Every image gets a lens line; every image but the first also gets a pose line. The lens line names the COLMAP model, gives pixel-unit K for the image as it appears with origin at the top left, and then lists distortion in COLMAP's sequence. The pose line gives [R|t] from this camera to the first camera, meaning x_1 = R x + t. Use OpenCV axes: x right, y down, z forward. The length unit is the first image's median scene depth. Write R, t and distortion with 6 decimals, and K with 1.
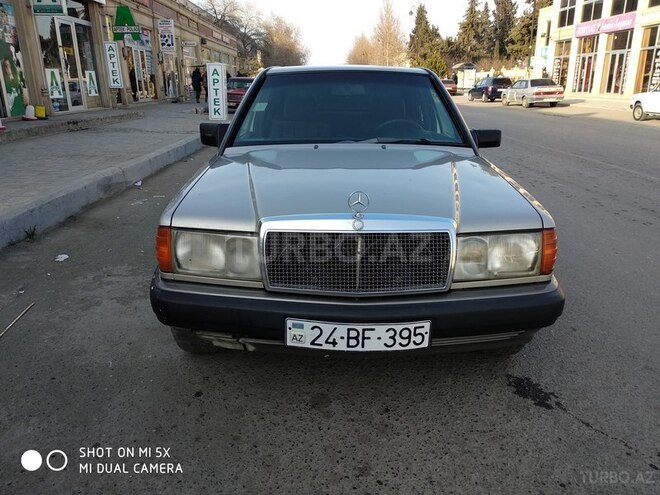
lens RADIAL K [[514.7, 0, 330.3], [0, 514.7, 245.4], [0, 0, 1]] dist [0.039902, -0.041056]
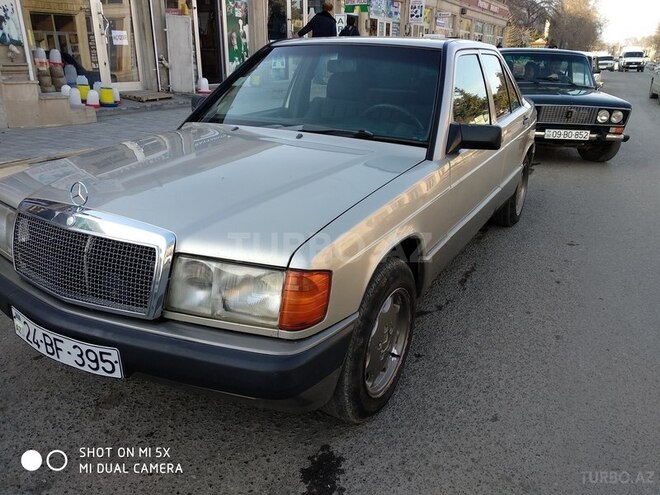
lens RADIAL K [[514.7, 0, 327.2], [0, 514.7, 247.1], [0, 0, 1]] dist [0.039902, -0.041056]
pose [[0.875484, 0.183655, -0.446987, 0.688779], [-0.160723, 0.982971, 0.089081, -0.119549], [0.455736, -0.006148, 0.890094, 0.341053]]
